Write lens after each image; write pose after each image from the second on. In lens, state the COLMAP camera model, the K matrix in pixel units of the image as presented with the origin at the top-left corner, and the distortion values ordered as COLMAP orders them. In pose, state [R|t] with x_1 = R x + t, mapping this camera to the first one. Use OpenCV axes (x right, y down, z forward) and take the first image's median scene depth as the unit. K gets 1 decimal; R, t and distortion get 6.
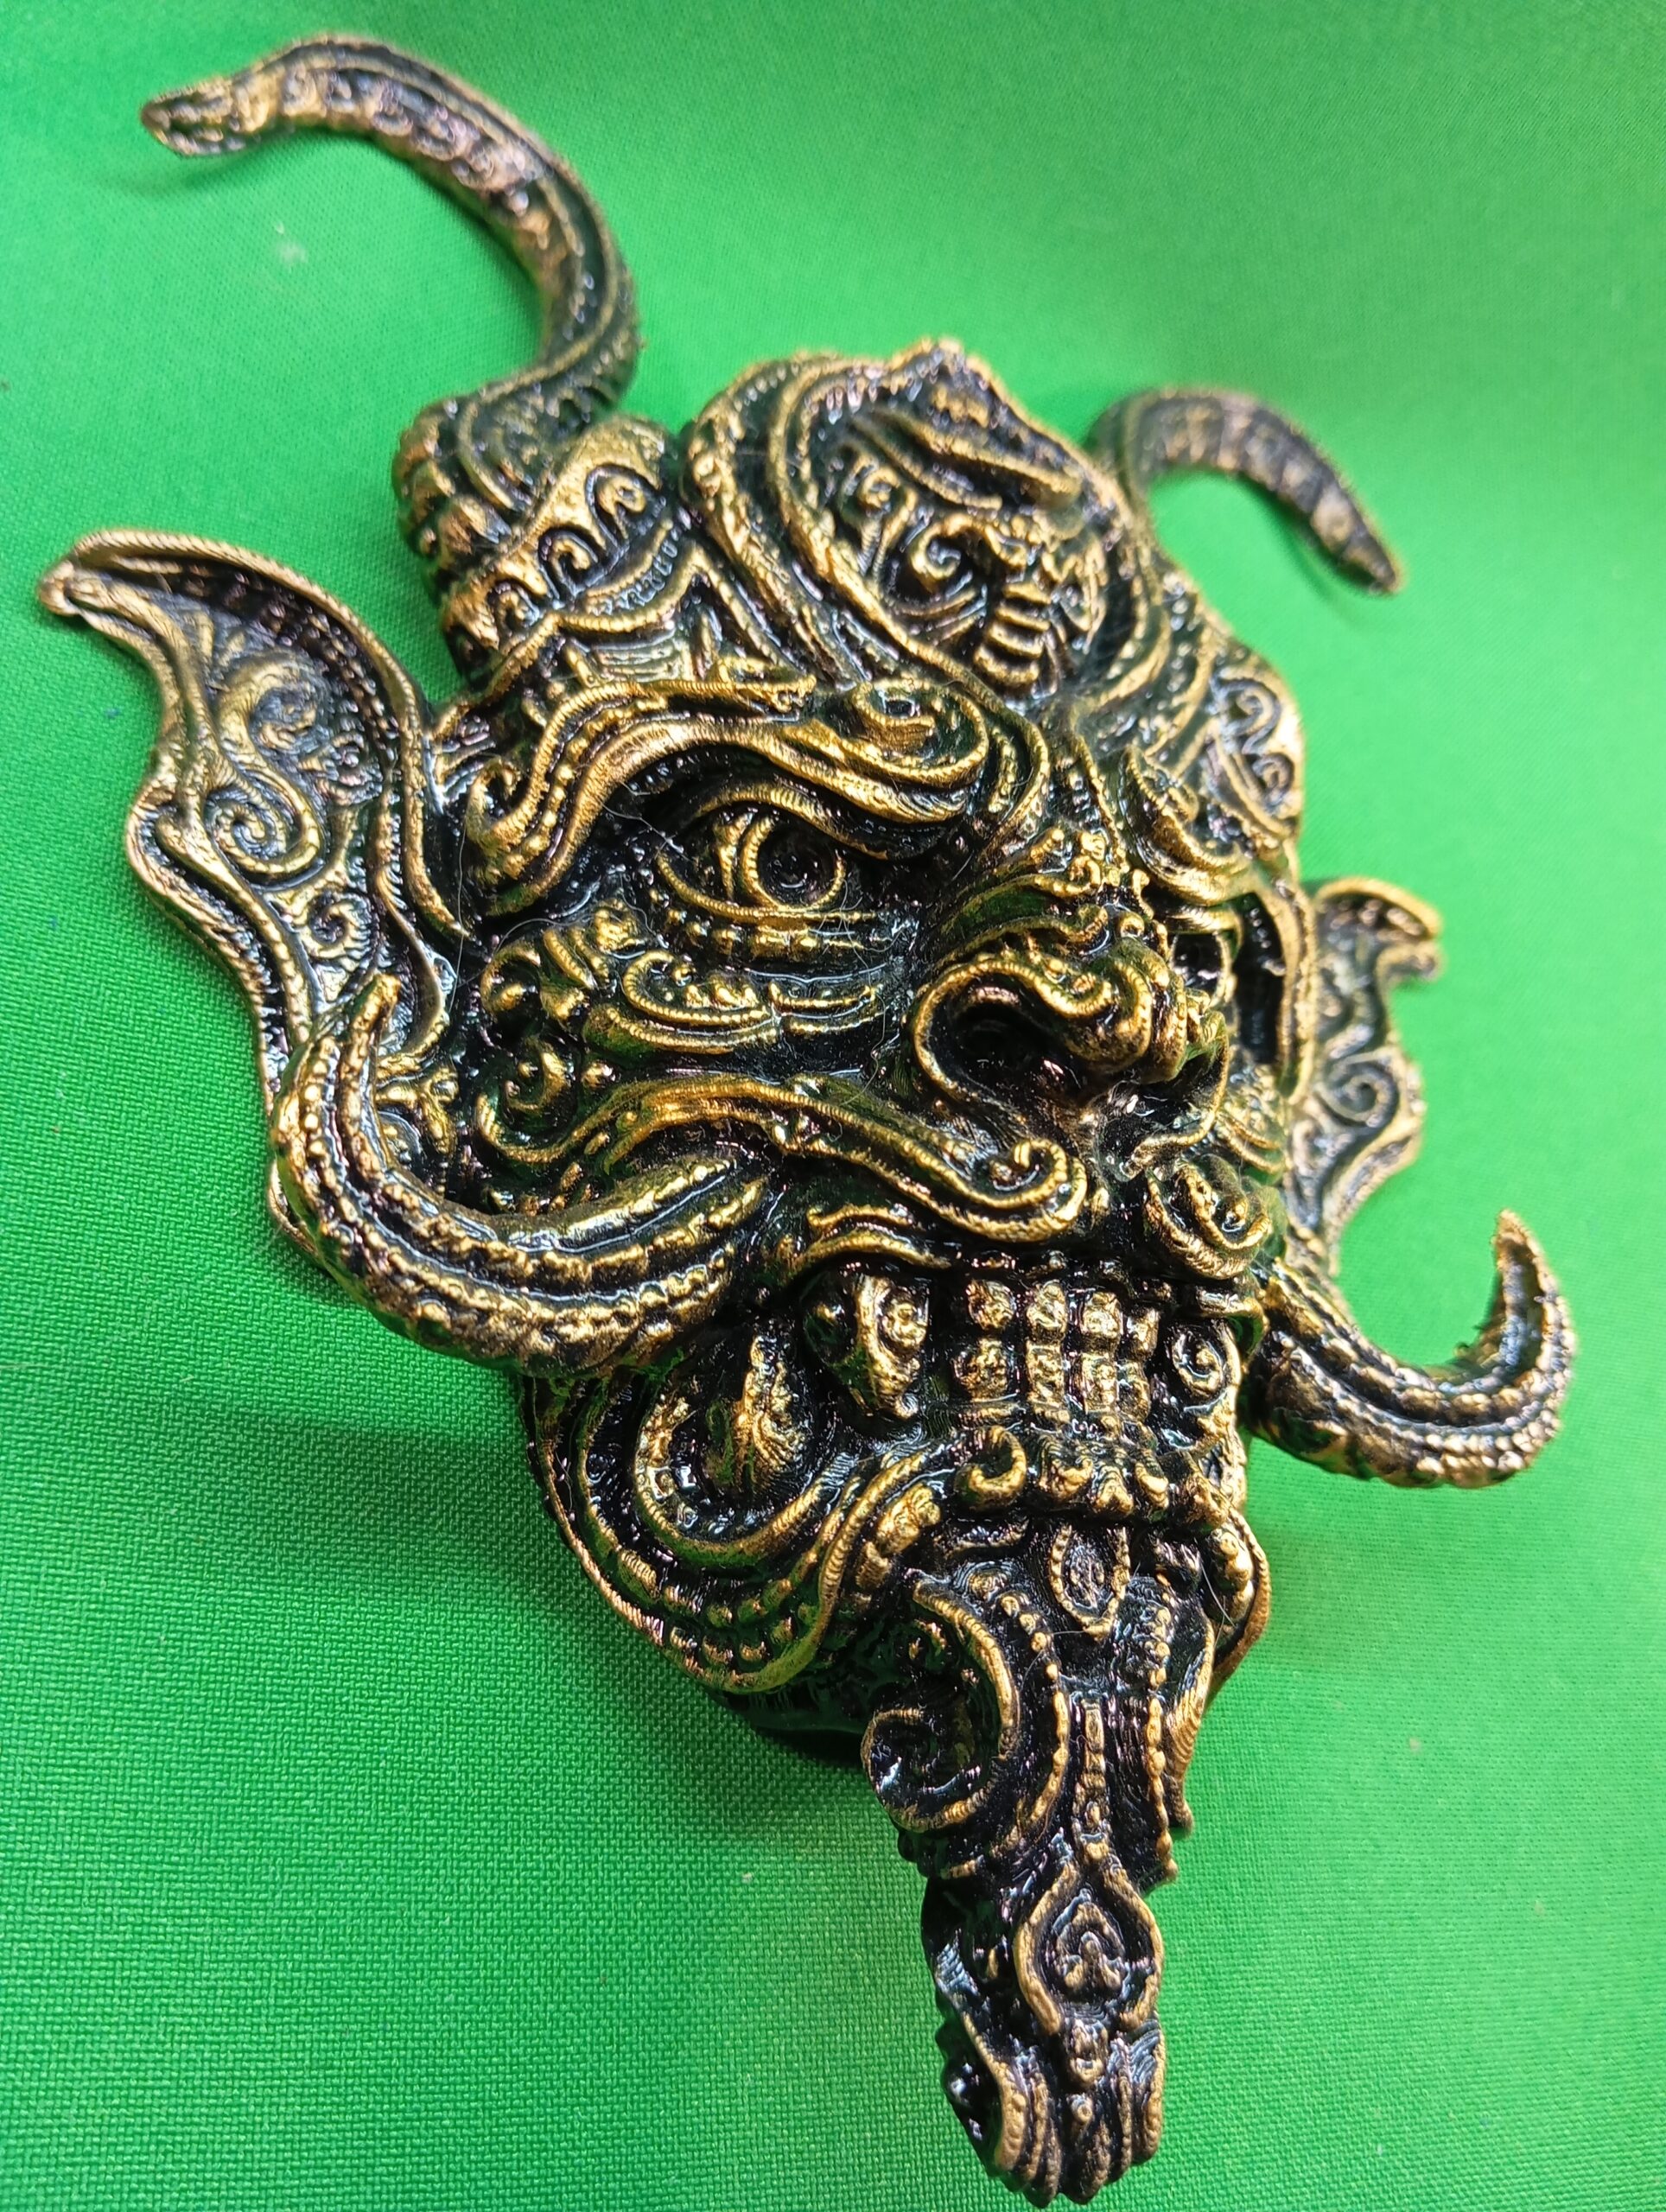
lens RADIAL K [[2017.7, 0, 522.5], [0, 2017.7, 1016.0], [0, 0, 1]] dist [0.122601, -0.294488]
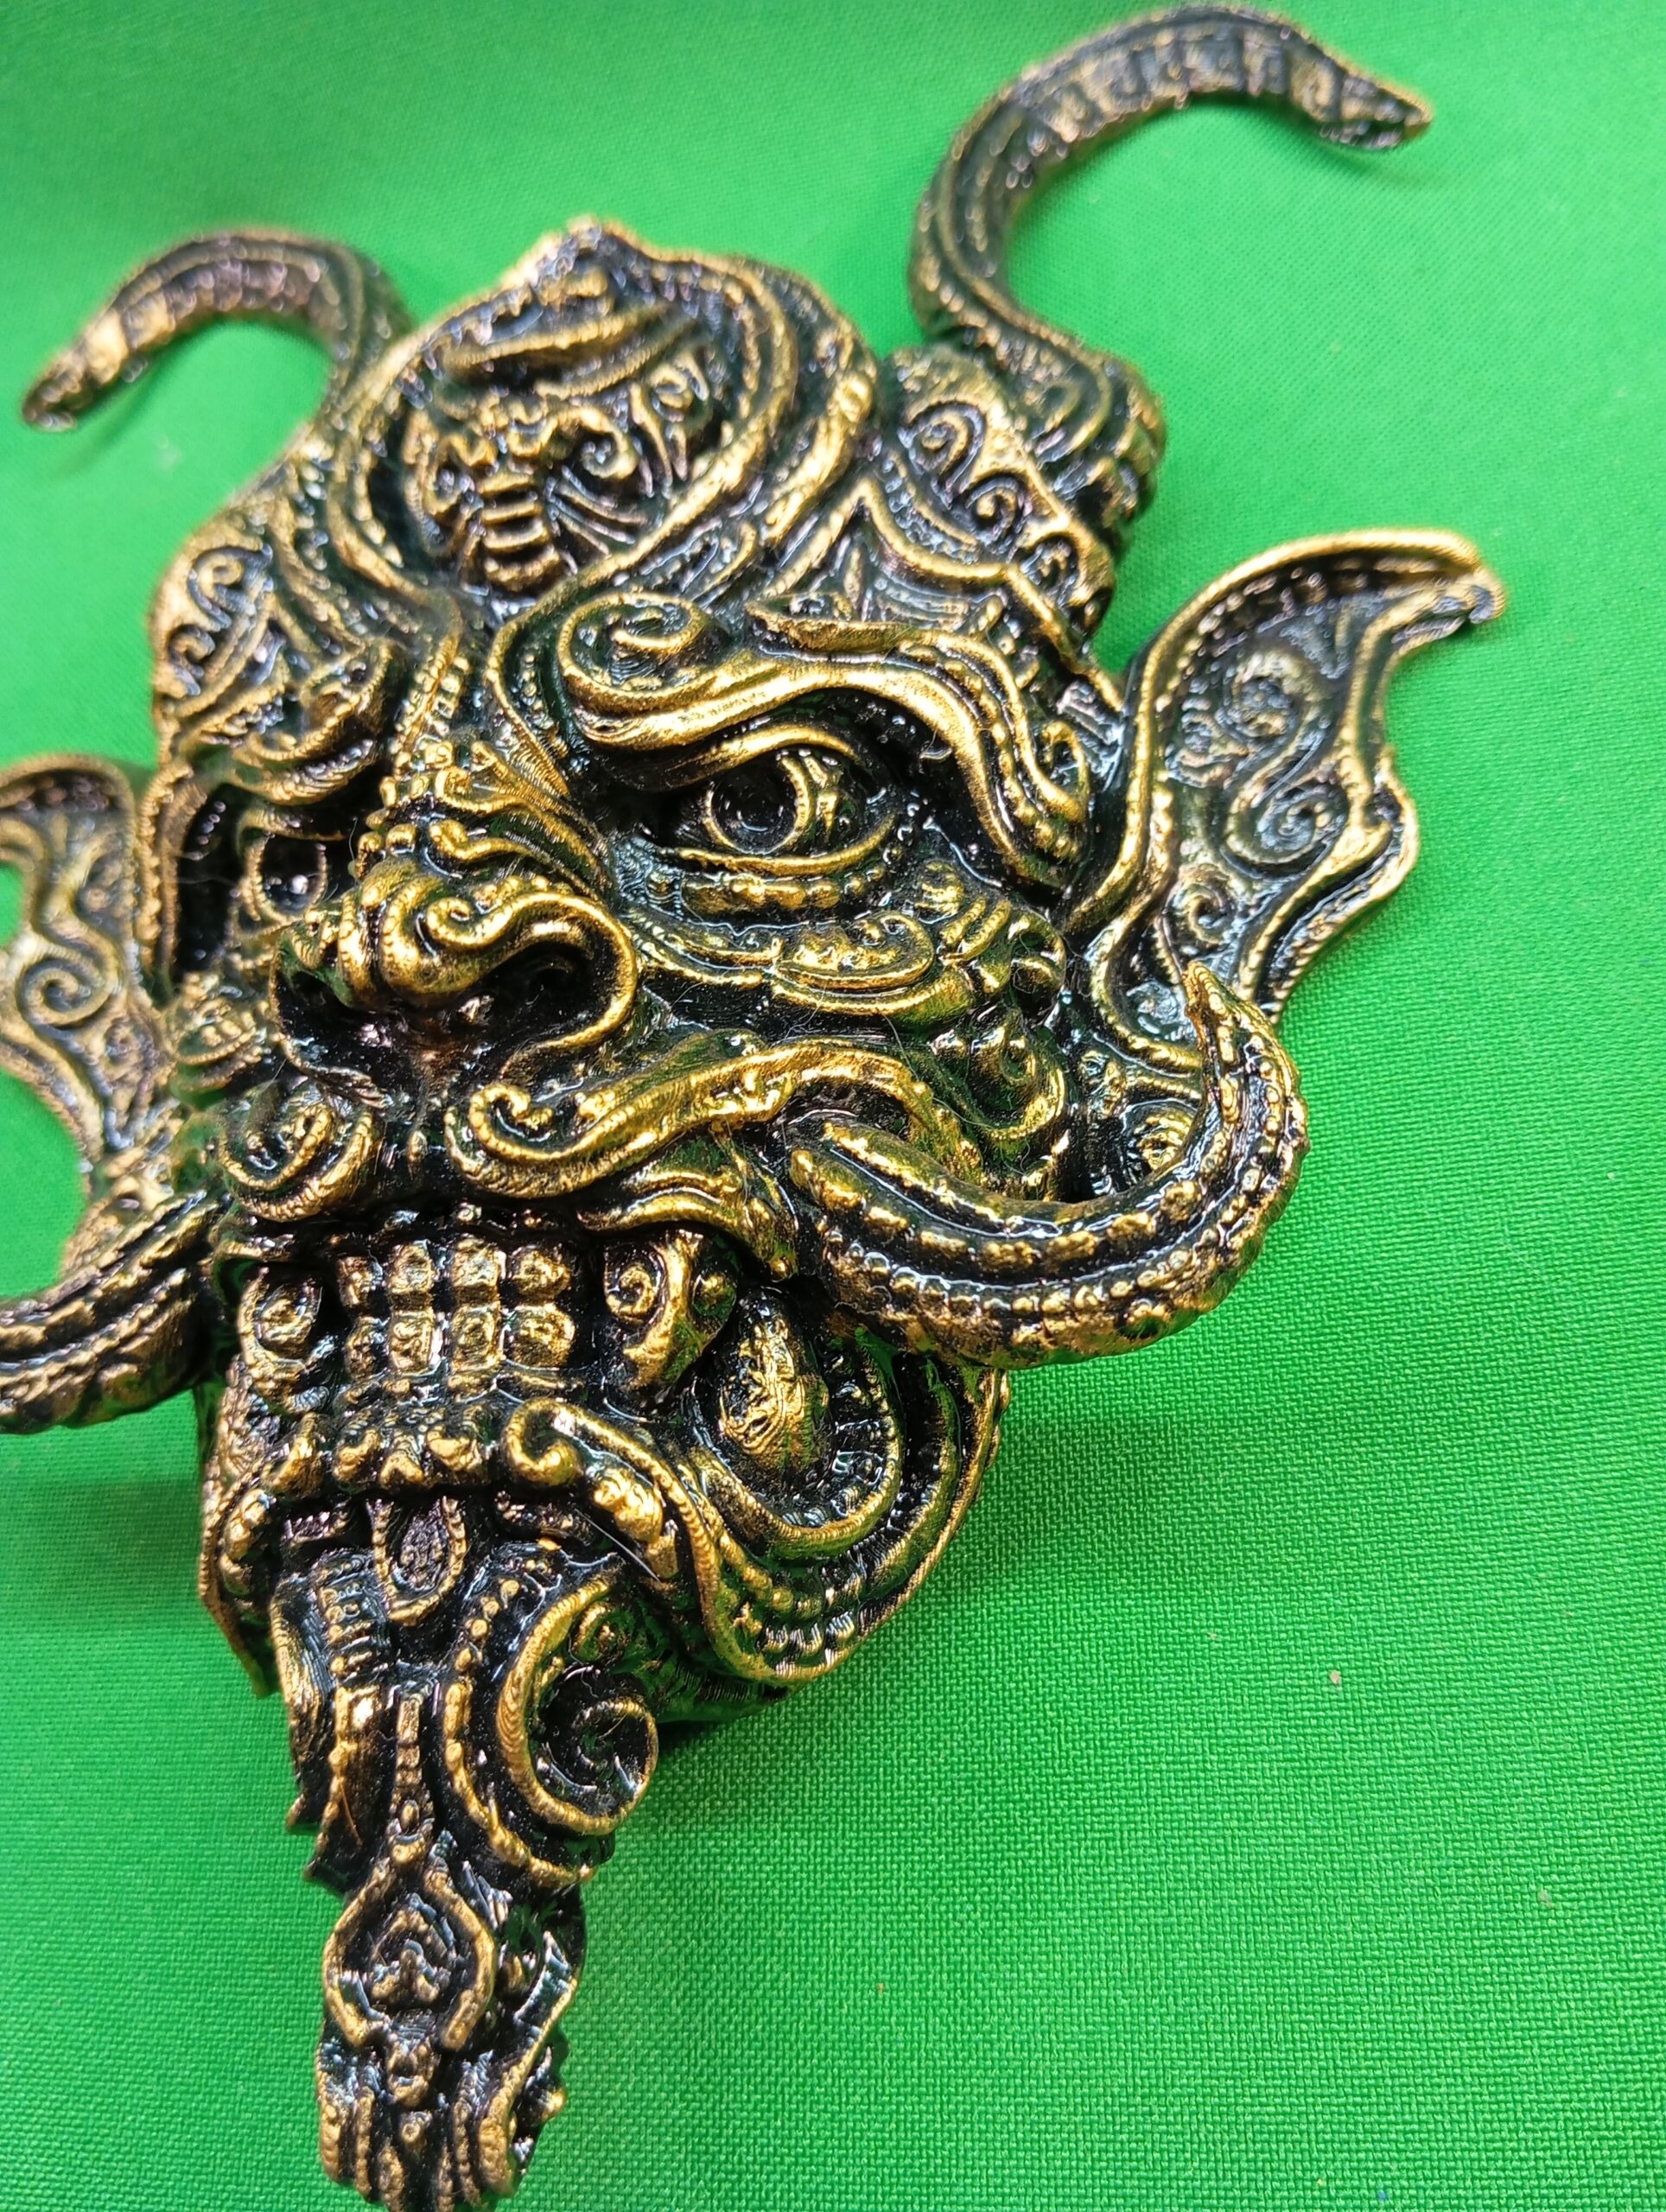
lens RADIAL K [[1874.5, 0, 823.4], [0, 1874.5, 1075.0], [0, 0, 1]] dist [0.095789, -0.239667]
pose [[0.744279, -0.254250, -0.617581, 0.901818], [0.282403, 0.957777, -0.053965, 0.148938], [0.605225, -0.134242, 0.784654, 0.425172]]
